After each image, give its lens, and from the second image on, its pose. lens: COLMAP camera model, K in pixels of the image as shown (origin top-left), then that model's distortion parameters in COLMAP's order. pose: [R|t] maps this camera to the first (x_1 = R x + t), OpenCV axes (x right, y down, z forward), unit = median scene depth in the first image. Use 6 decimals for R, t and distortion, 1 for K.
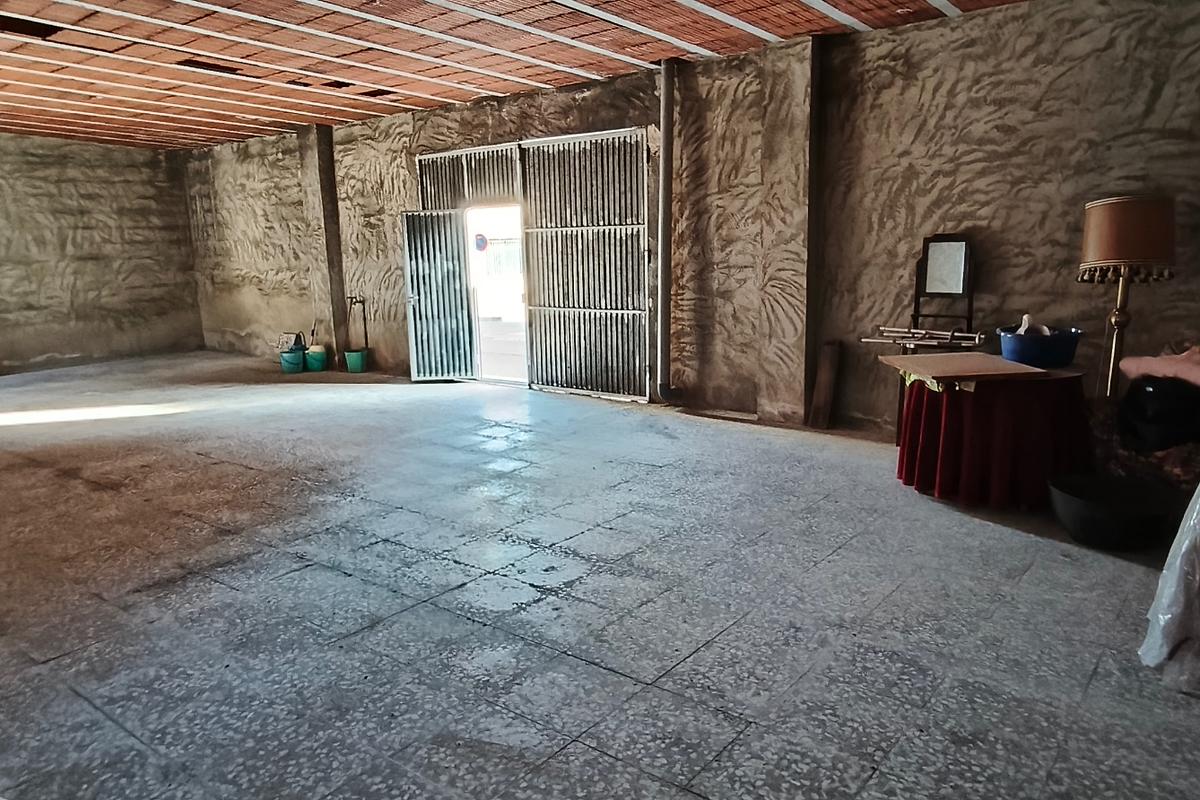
lens RADIAL K [[841.0, 0, 603.8], [0, 841.0, 410.7], [0, 0, 1]] dist [-0.000409, -0.001756]
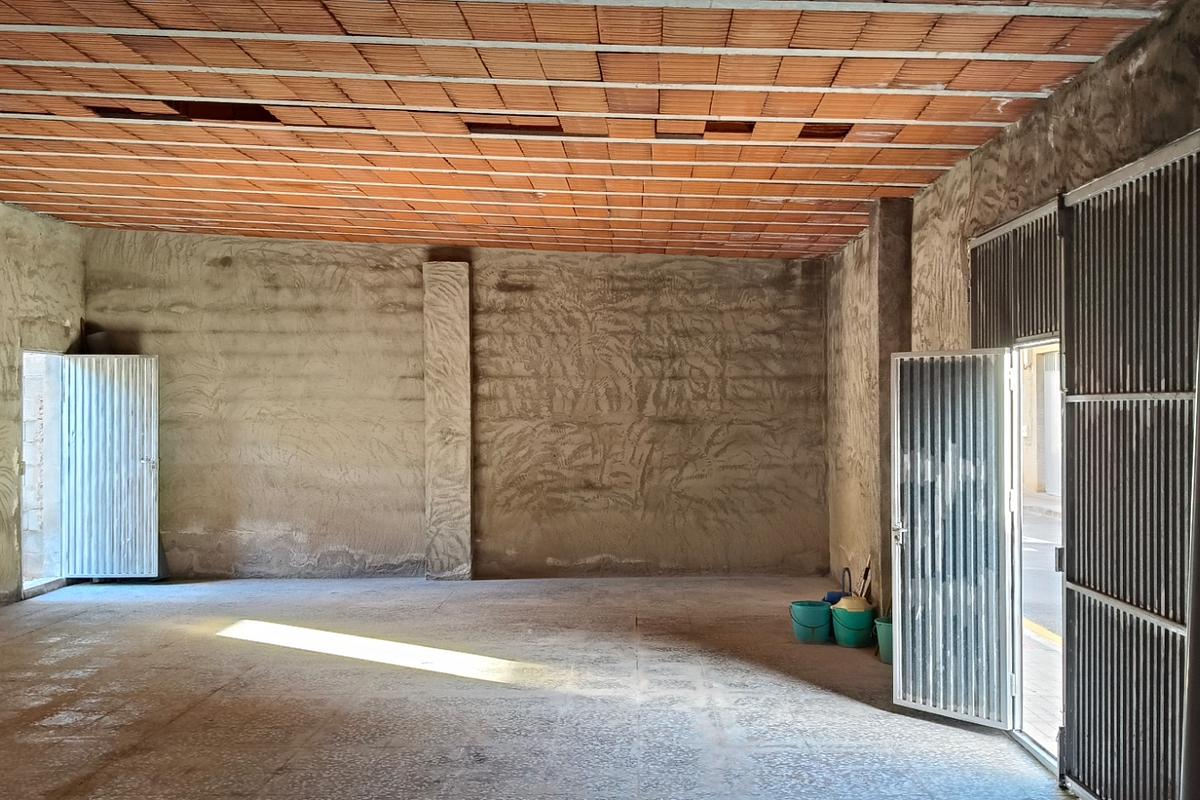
lens RADIAL K [[1335.6, 0, 616.0], [0, 1335.6, 391.4], [0, 0, 1]] dist [0.349219, -1.182939]
pose [[0.608563, 0.015566, -0.793353, 0.256242], [-0.170509, 0.979018, -0.111585, -0.087499], [0.774970, 0.203181, 0.598448, 0.355987]]
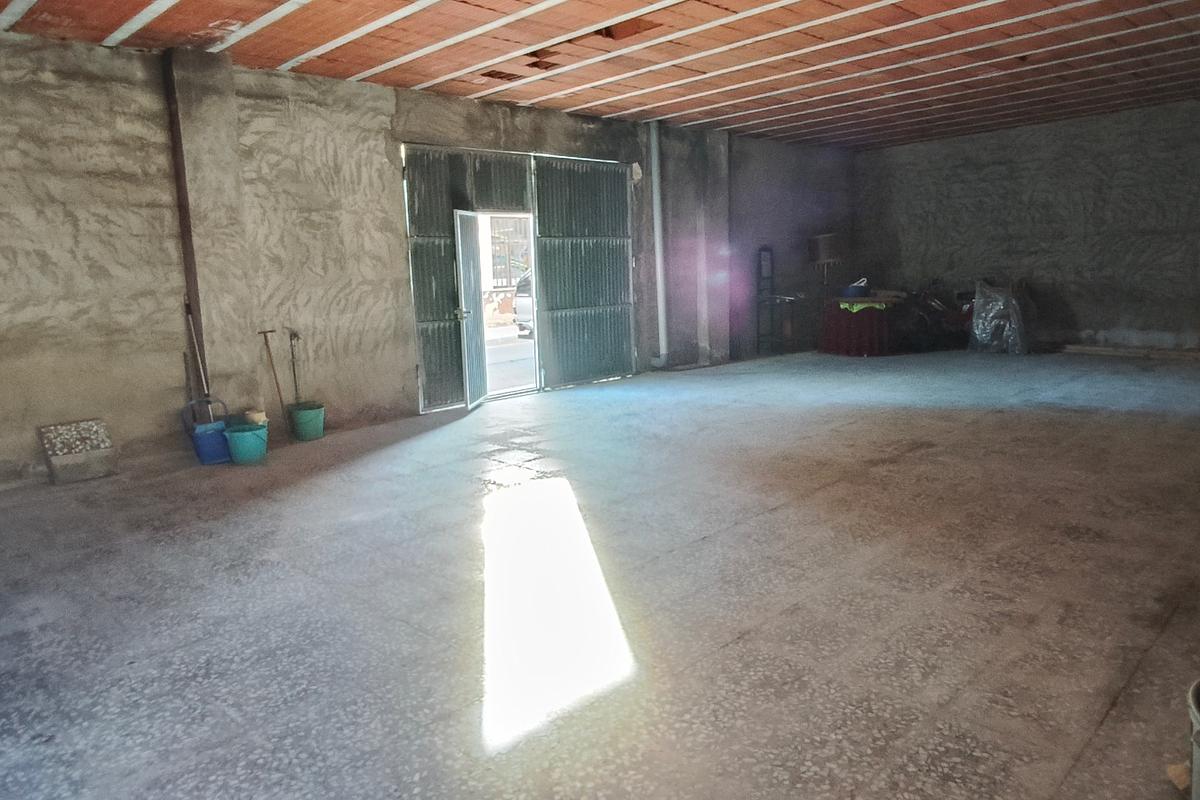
lens RADIAL K [[841.0, 0, 603.8], [0, 841.0, 410.7], [0, 0, 1]] dist [-0.000409, -0.001756]
pose [[0.095020, -0.160577, 0.982439, -0.957406], [0.216726, 0.966569, 0.137021, -0.111971], [-0.971597, 0.199901, 0.126644, 0.697406]]
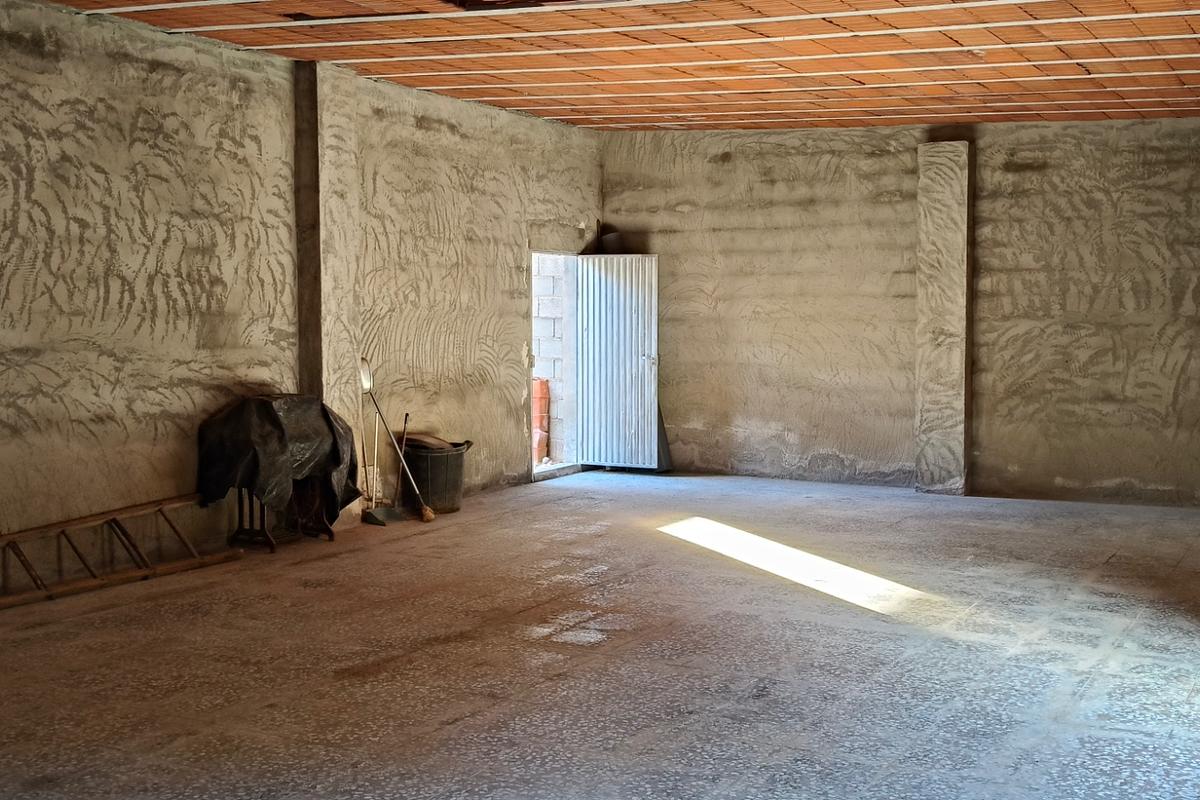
lens RADIAL K [[1337.7, 0, 610.6], [0, 1337.7, 401.2], [0, 0, 1]] dist [0.191946, -0.599718]
pose [[0.159253, 0.094067, -0.982746, 0.250468], [-0.199723, 0.977937, 0.061242, -0.120582], [0.966824, 0.186524, 0.174526, 0.532380]]
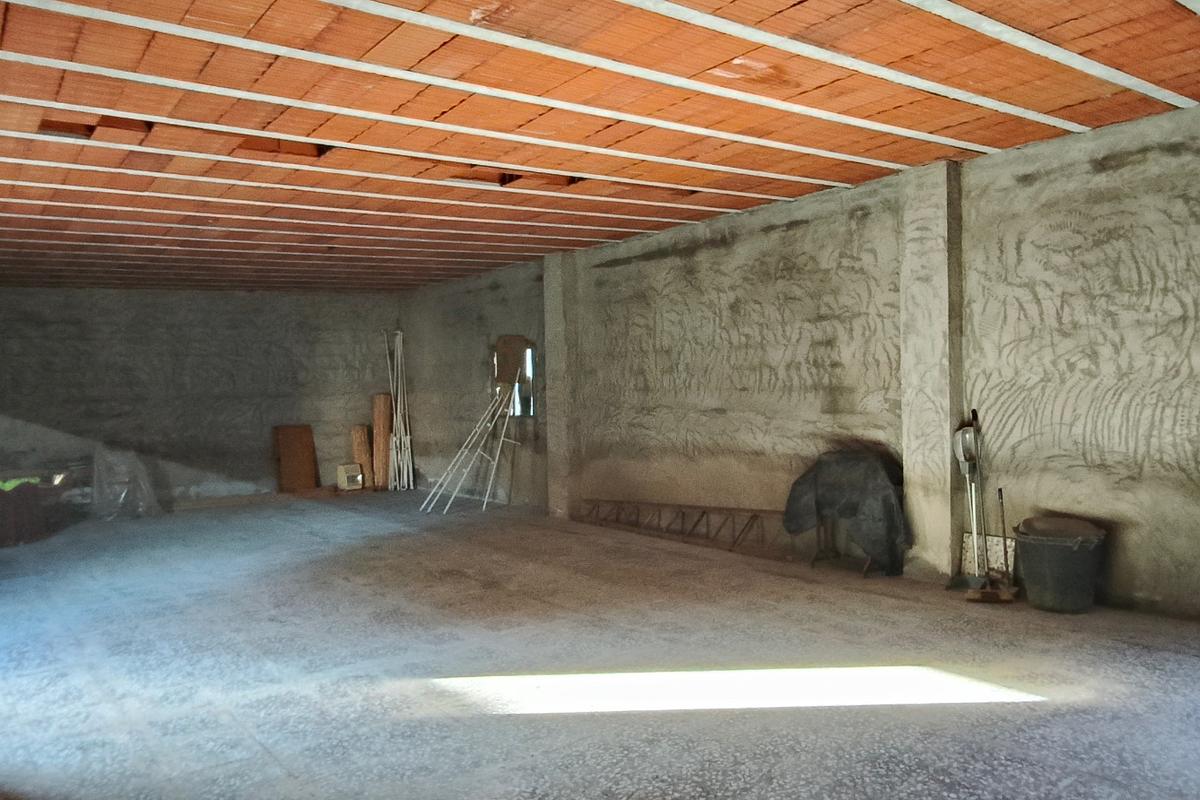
lens RADIAL K [[839.9, 0, 615.1], [0, 839.9, 413.6], [0, 0, 1]] dist [0.002285, 0.000672]
pose [[-0.977310, 0.039216, 0.208153, -0.616846], [0.084383, 0.973447, 0.212790, -0.223611], [-0.194282, 0.225526, -0.954669, 1.179128]]
